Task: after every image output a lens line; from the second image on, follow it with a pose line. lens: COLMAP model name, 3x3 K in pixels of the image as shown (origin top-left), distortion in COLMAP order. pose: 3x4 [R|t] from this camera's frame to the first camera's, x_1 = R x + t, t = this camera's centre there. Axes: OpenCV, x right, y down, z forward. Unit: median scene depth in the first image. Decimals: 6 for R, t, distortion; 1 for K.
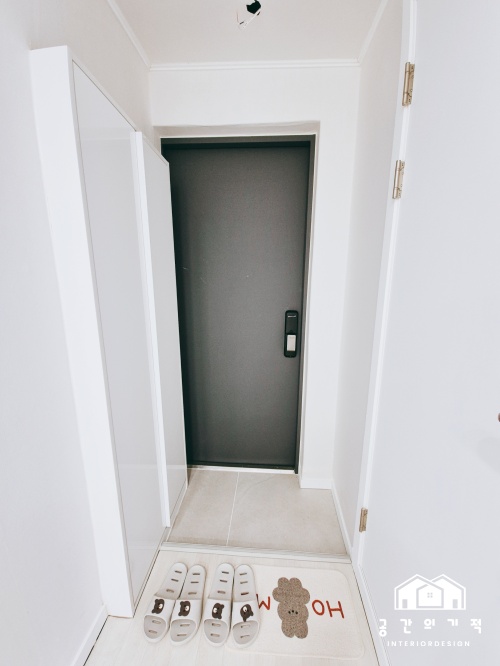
lens RADIAL K [[266.9, 0, 251.2], [0, 266.9, 335.0], [0, 0, 1]] dist [0.029299, -0.019842]
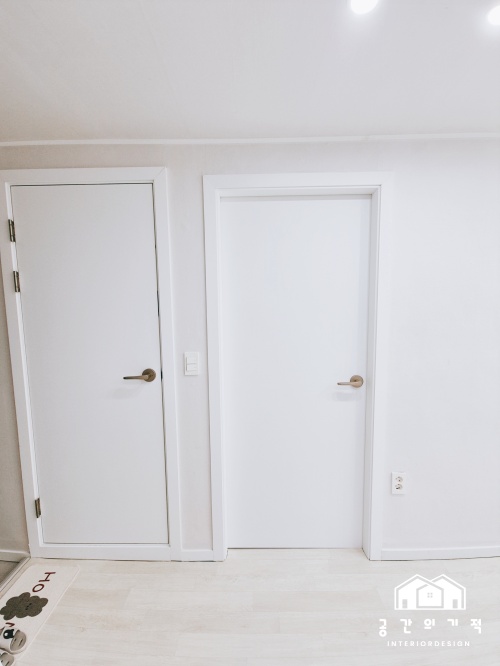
lens RADIAL K [[266.9, 0, 251.2], [0, 266.9, 335.0], [0, 0, 1]] dist [0.029299, -0.019842]
pose [[-0.055931, -0.091207, 0.994260, -0.887014], [0.212530, 0.971909, 0.101113, -0.081751], [-0.975553, 0.216965, -0.034976, -0.204899]]
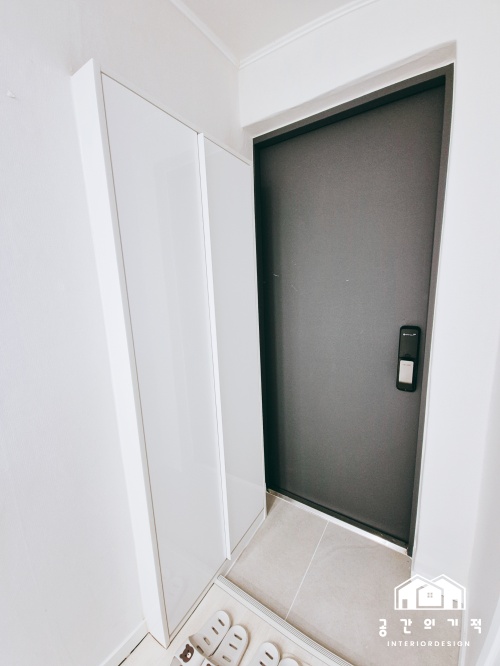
lens RADIAL K [[266.9, 0, 251.2], [0, 266.9, 335.0], [0, 0, 1]] dist [0.029299, -0.019842]
pose [[0.869946, 0.051461, -0.490455, 0.195966], [-0.059023, 0.998257, 0.000049, -0.061771], [0.489603, 0.028906, 0.871466, 0.256837]]
